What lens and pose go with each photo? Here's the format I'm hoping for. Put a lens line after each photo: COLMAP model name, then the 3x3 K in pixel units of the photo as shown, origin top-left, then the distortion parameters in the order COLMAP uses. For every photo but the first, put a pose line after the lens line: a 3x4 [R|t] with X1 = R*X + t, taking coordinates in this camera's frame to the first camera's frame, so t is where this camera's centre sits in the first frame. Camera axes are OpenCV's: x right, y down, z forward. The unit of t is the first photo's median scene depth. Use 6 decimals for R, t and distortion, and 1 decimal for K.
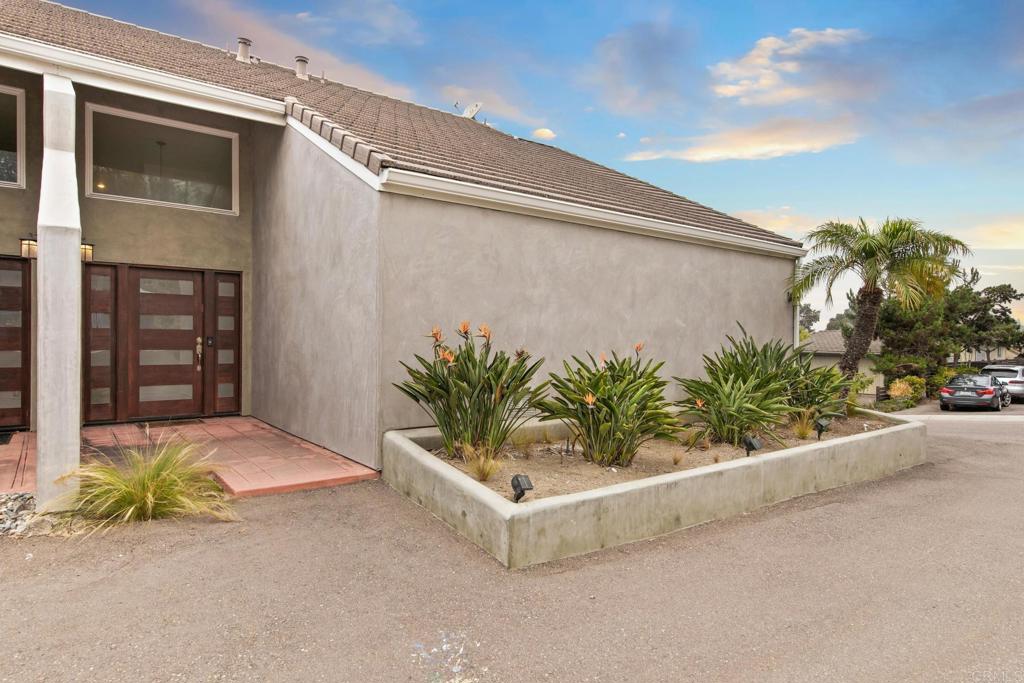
lens RADIAL K [[599.0, 0, 512.5], [0, 599.0, 344.3], [0, 0, 1]] dist [0.003638, 0.001130]
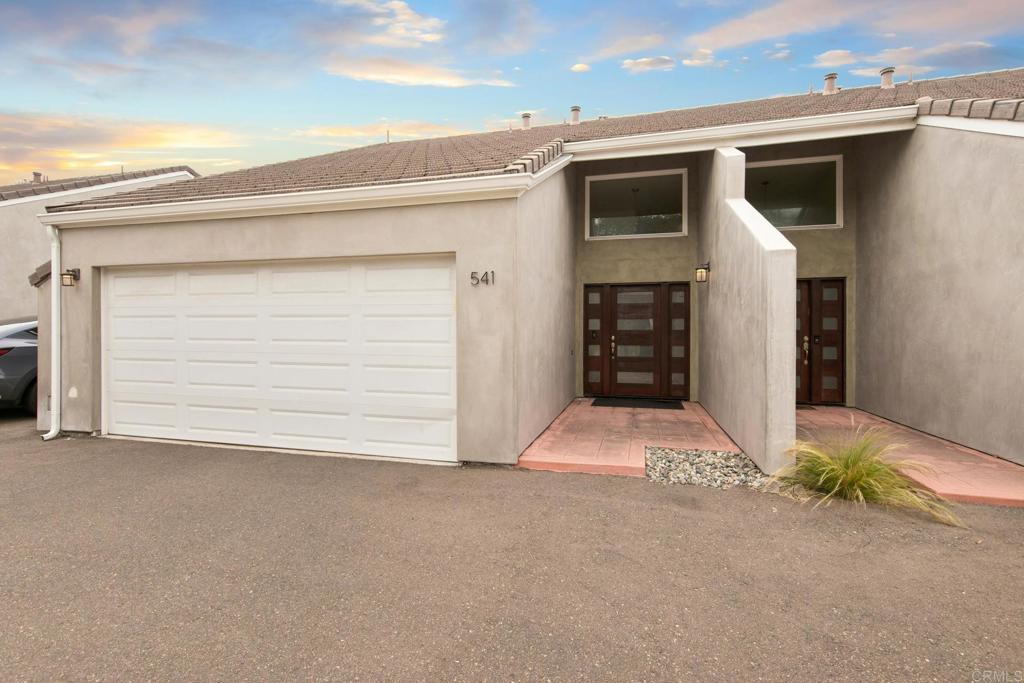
lens RADIAL K [[466.0, 0, 512.4], [0, 466.0, 336.5], [0, 0, 1]] dist [0.001829, 0.000290]
pose [[0.596181, -0.003193, -0.802843, -0.156699], [-0.004481, 0.999963, -0.007304, -0.002207], [0.802837, 0.007952, 0.596145, -0.017419]]
